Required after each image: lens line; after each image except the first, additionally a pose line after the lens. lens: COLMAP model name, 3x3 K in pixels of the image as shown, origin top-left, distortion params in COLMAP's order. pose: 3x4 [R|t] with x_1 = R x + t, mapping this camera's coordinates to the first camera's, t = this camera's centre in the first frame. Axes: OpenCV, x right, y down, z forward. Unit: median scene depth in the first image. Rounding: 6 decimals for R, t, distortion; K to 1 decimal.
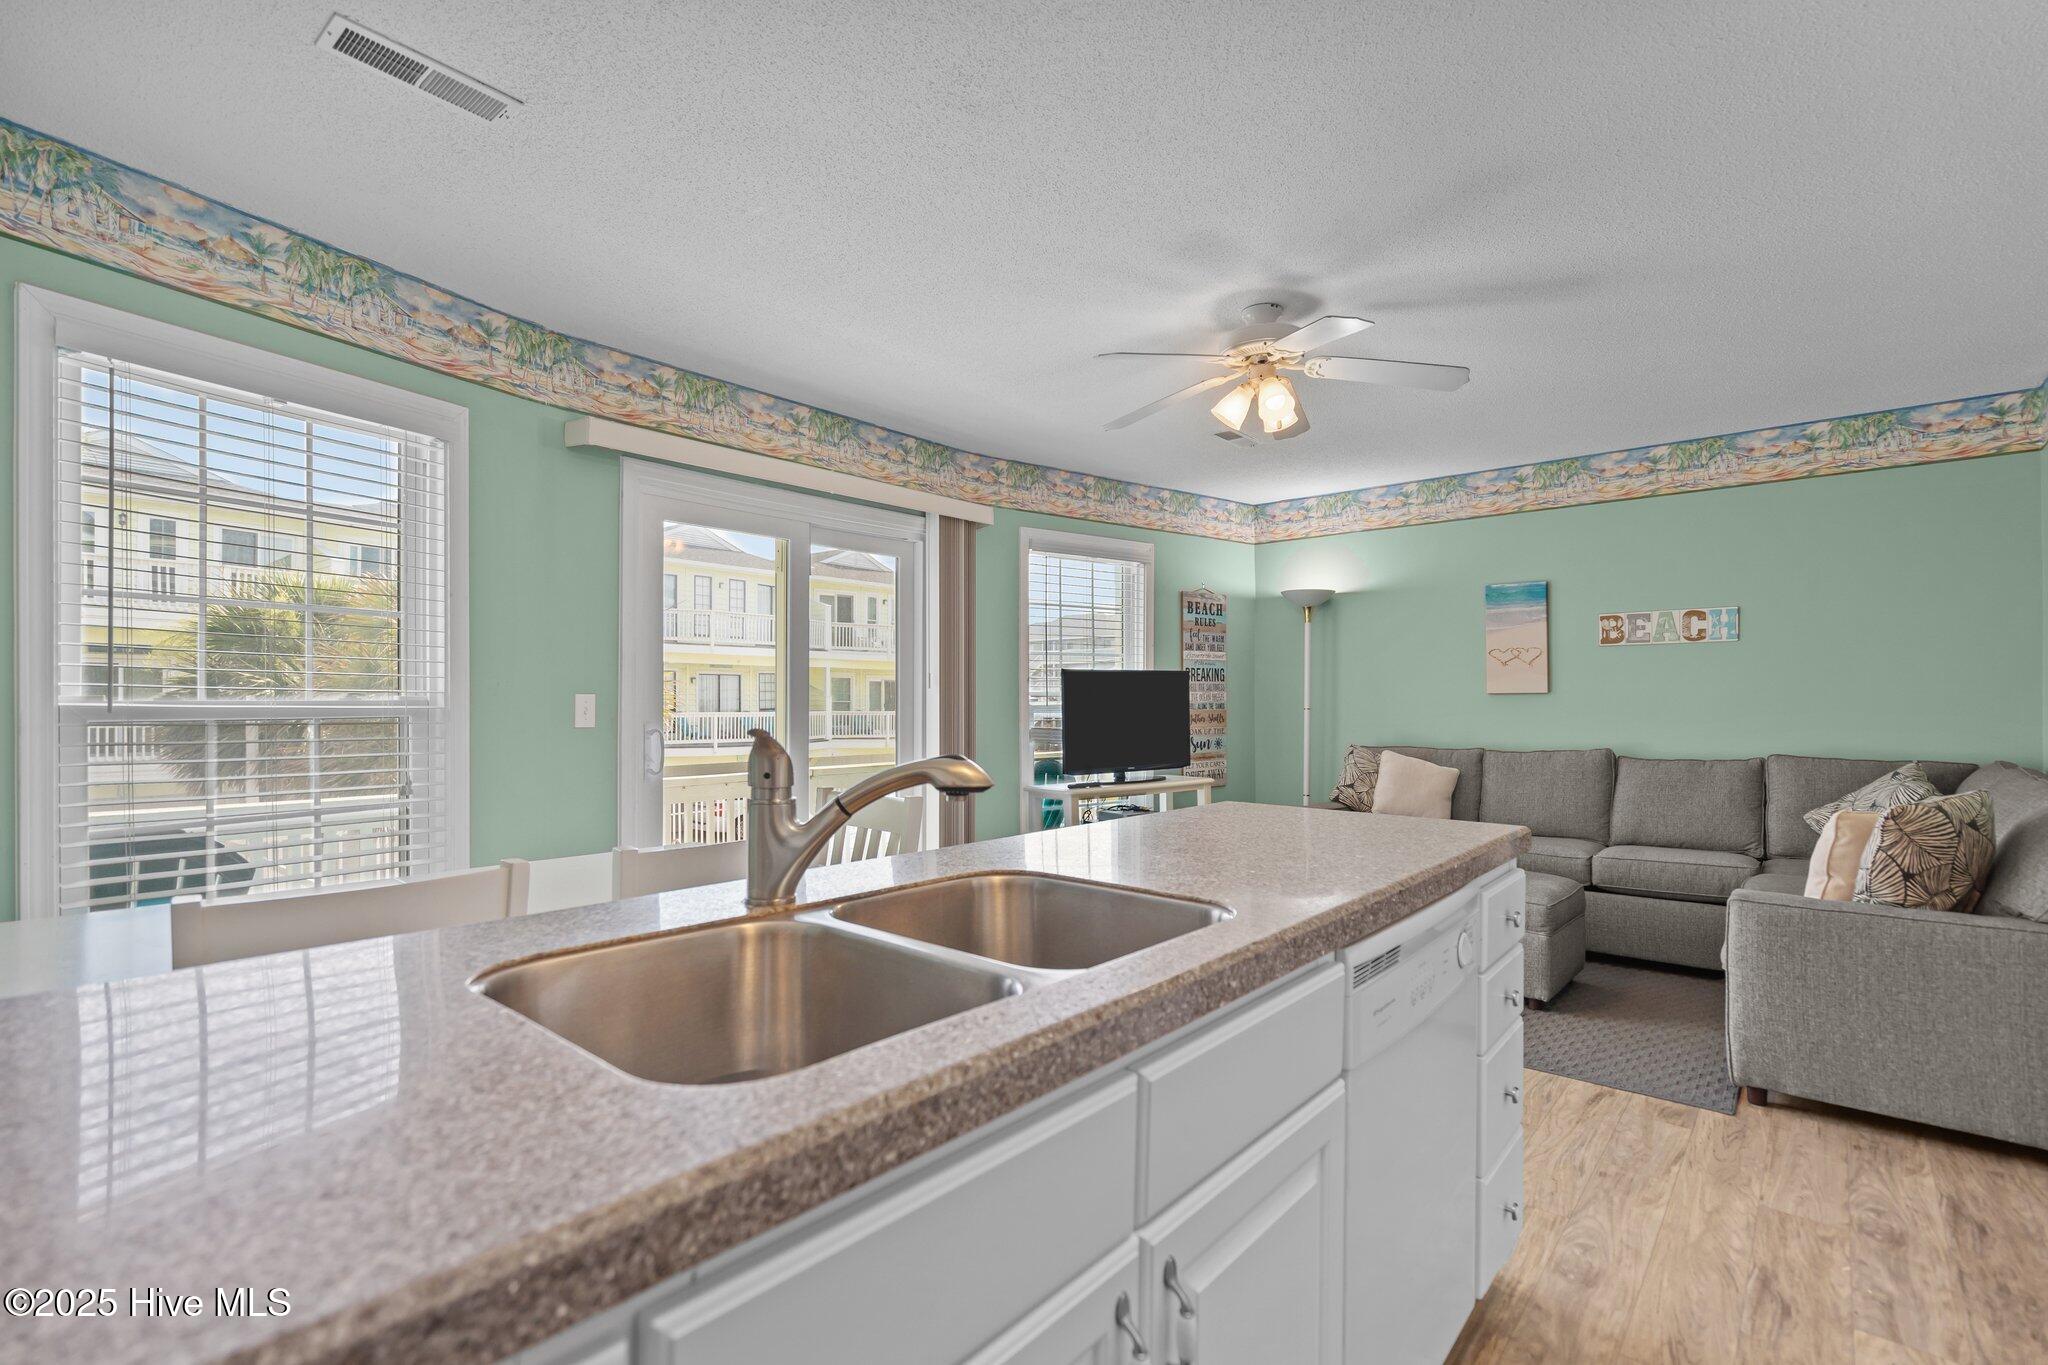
lens RADIAL K [[942.0, 0, 1033.1], [0, 942.0, 696.8], [0, 0, 1]] dist [-0.000221, -0.000110]
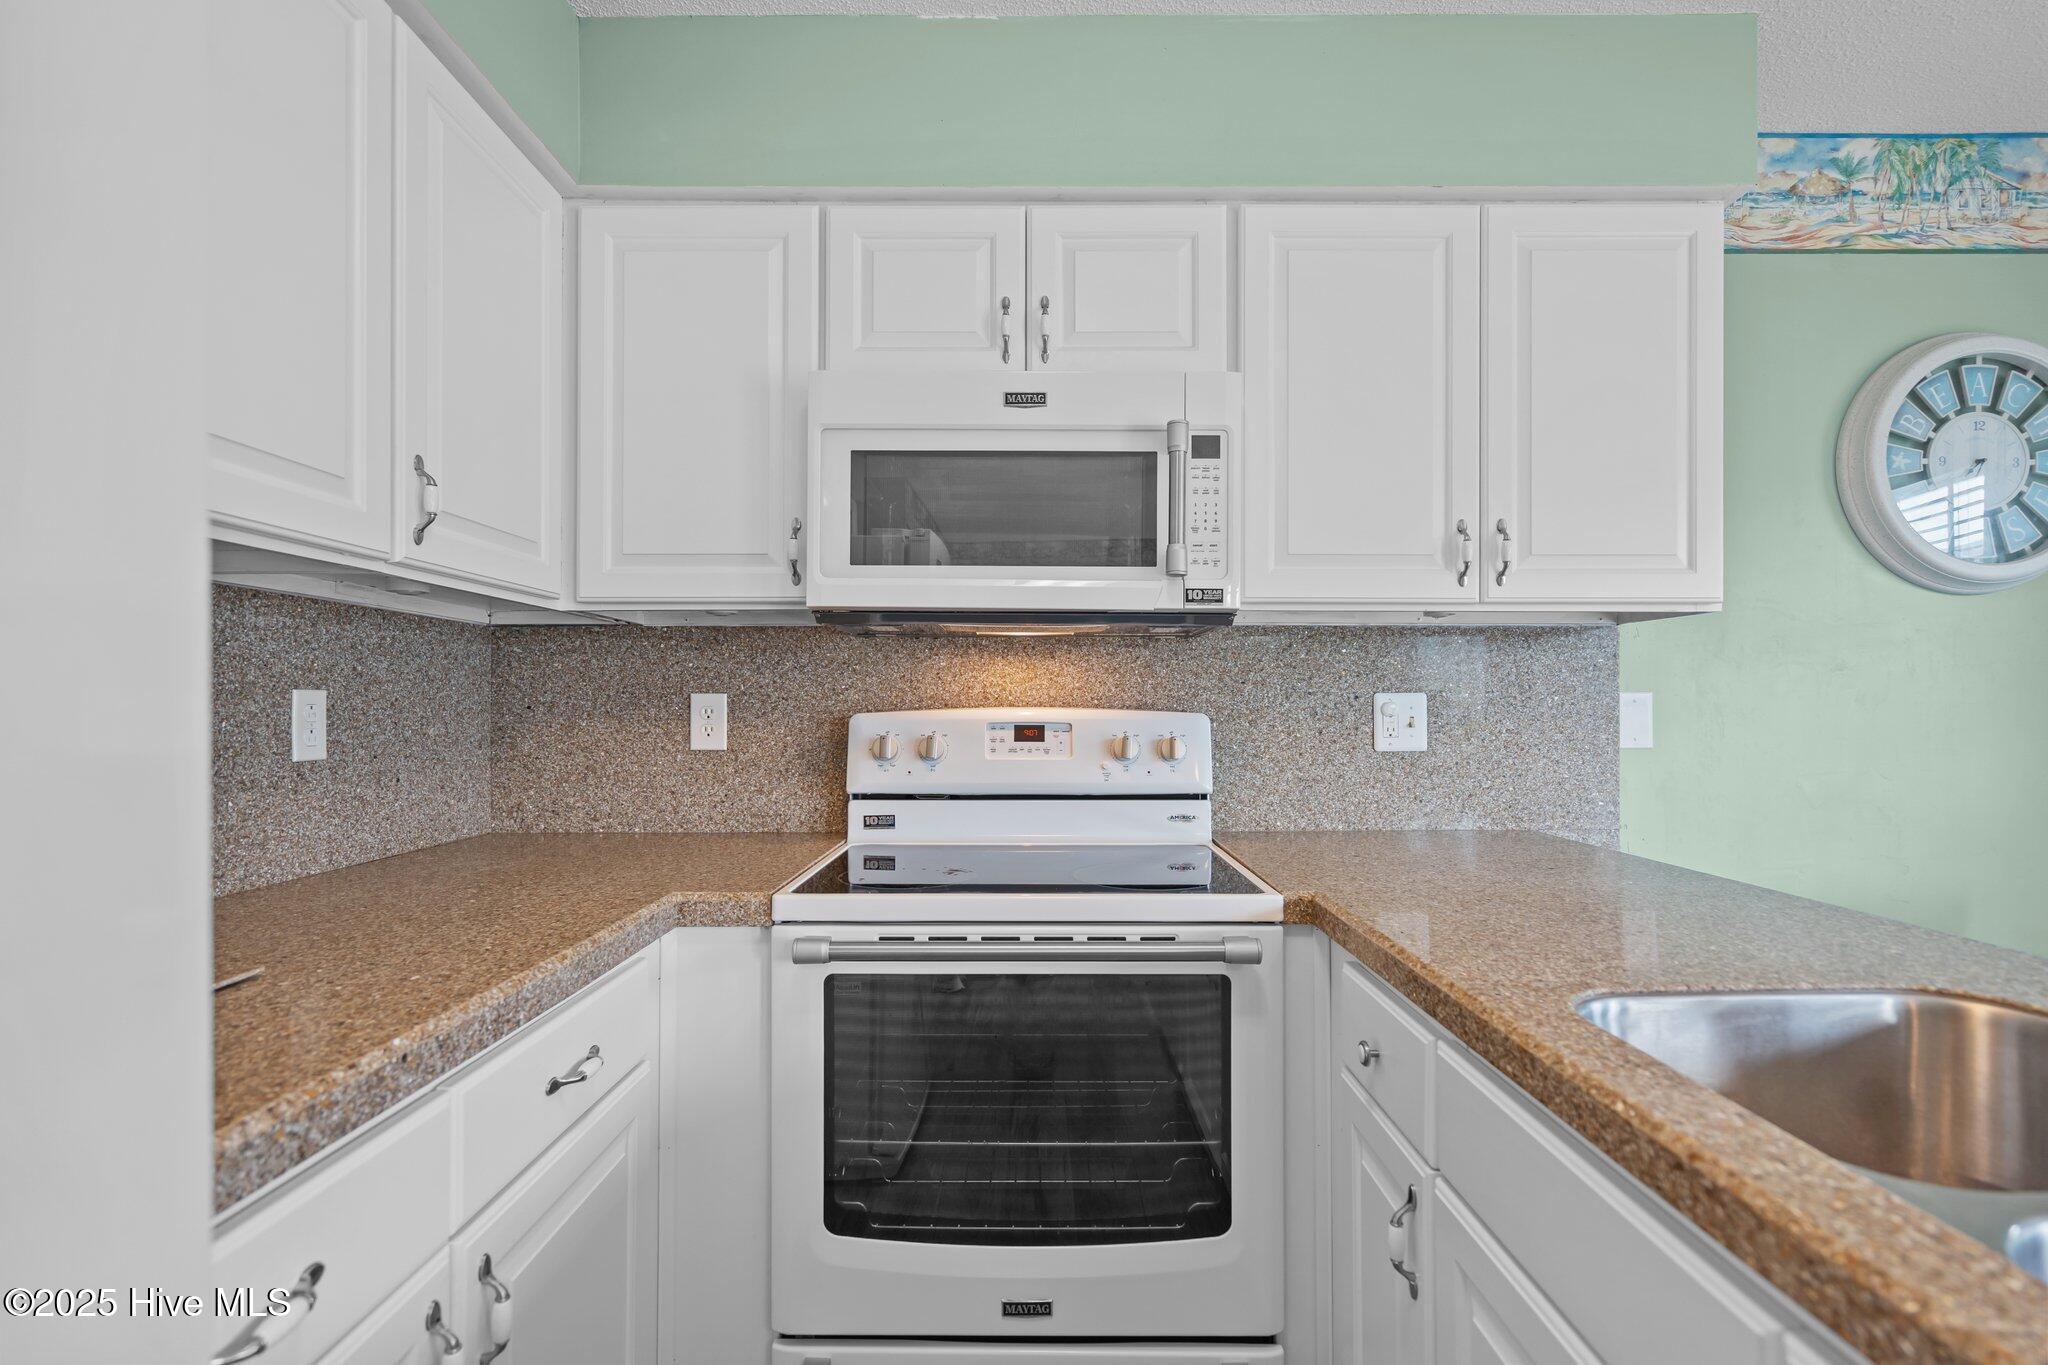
lens RADIAL K [[933.9, 0, 1032.8], [0, 933.9, 703.6], [0, 0, 1]] dist [-0.002312, 0.001228]
pose [[-0.766161, -0.000875, -0.642649, 0.156122], [0.006573, 0.999936, -0.009199, -0.005214], [0.642616, -0.011272, -0.766106, 0.197097]]
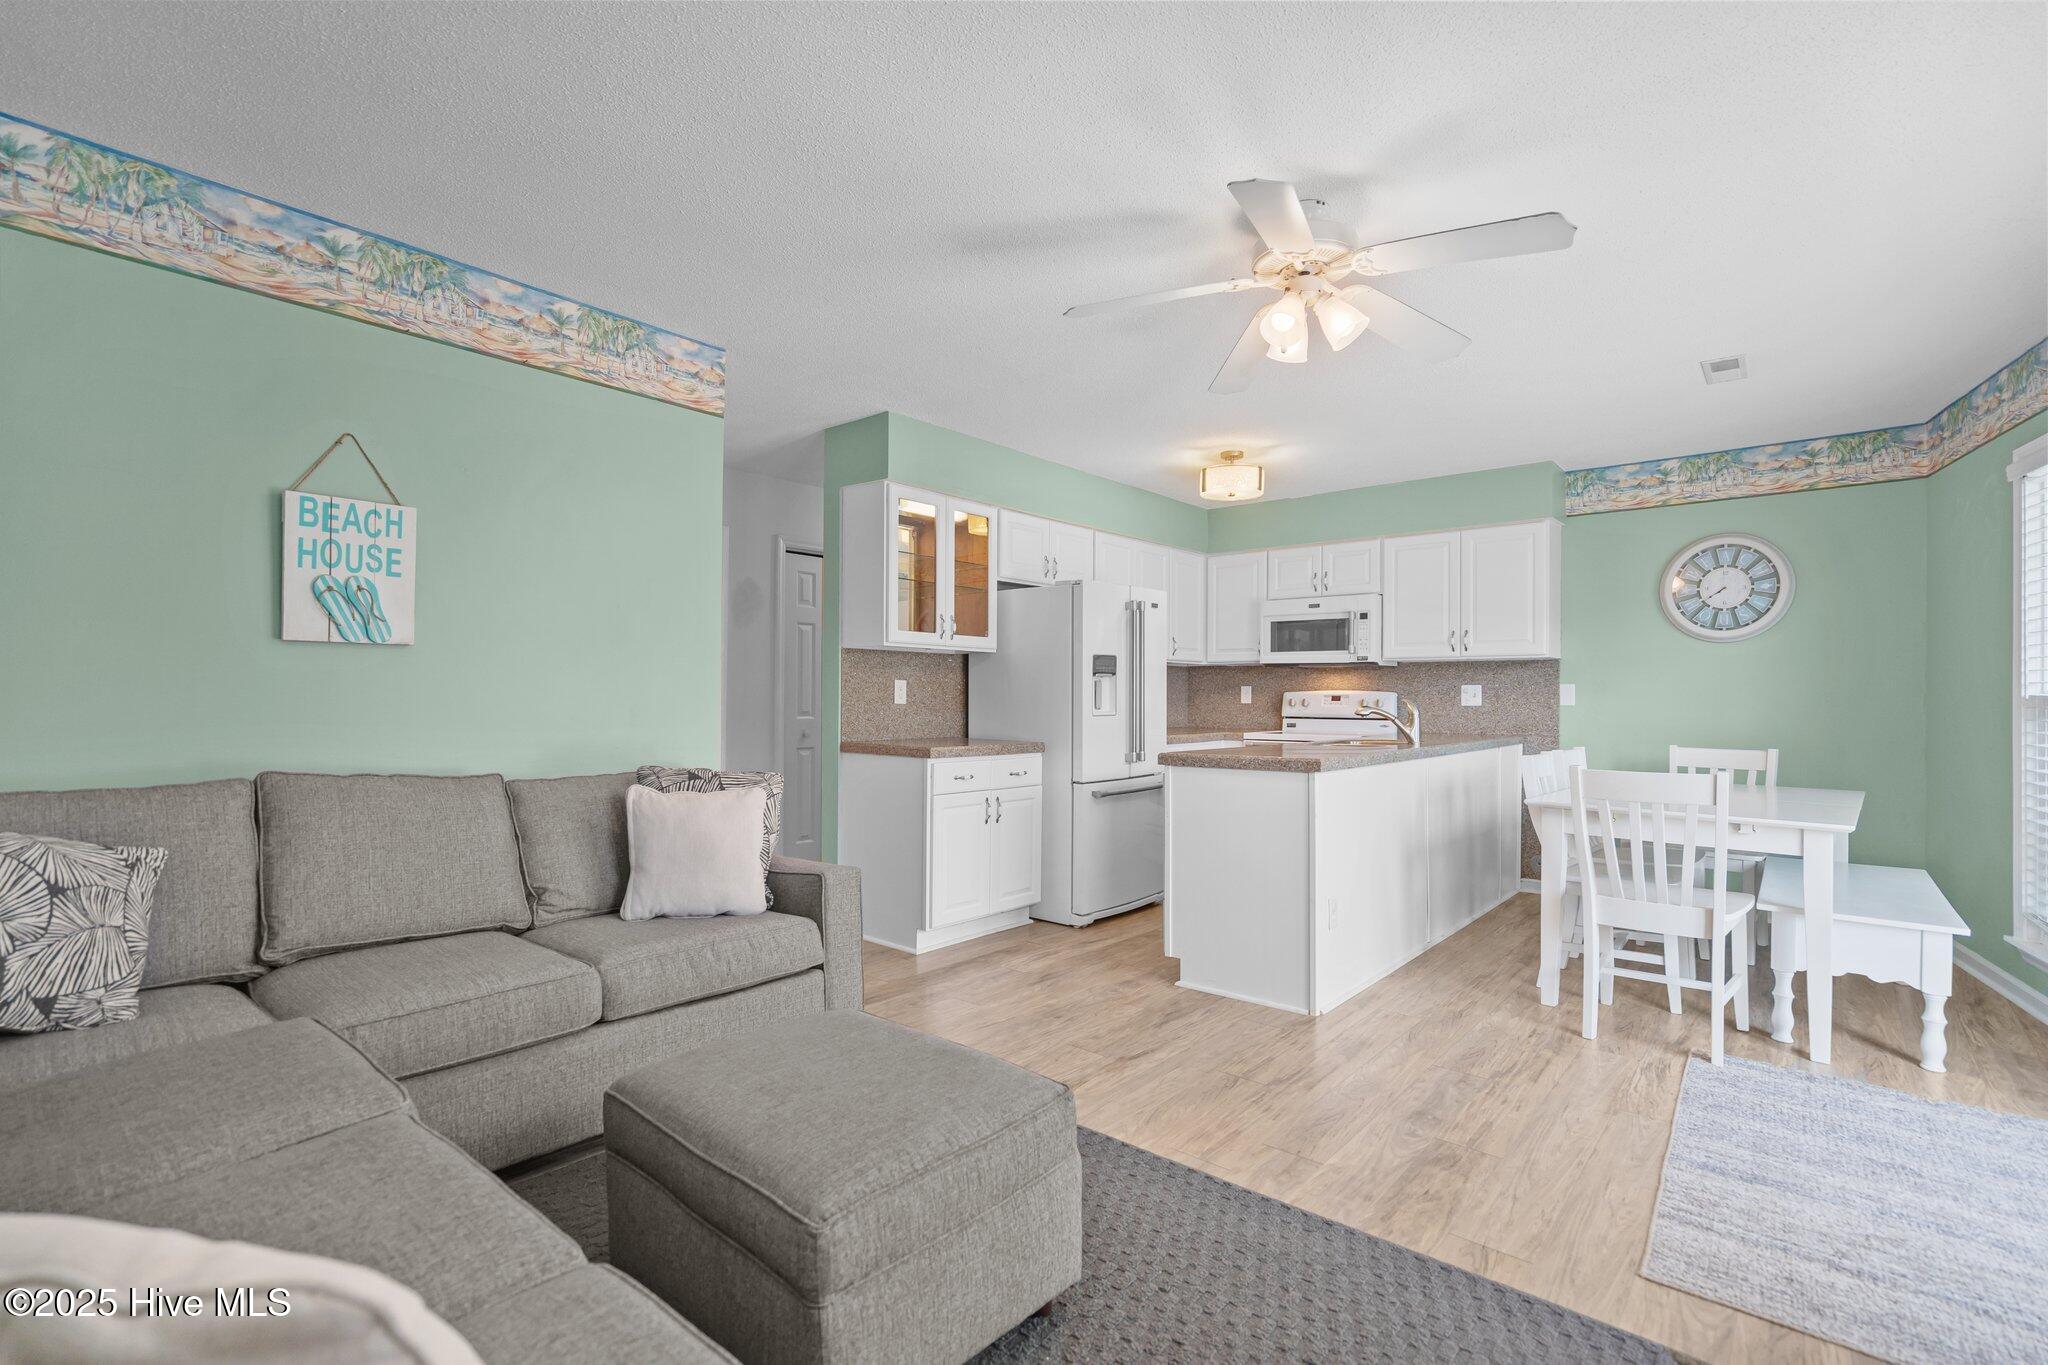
lens RADIAL K [[924.6, 0, 1025.9], [0, 924.6, 695.1], [0, 0, 1]] dist [-0.005279, 0.003905]
pose [[-0.999880, -0.003071, 0.015178, 0.302912], [-0.003239, 0.999934, -0.011052, 0.014569], [-0.015143, -0.011100, -0.999824, 1.154286]]
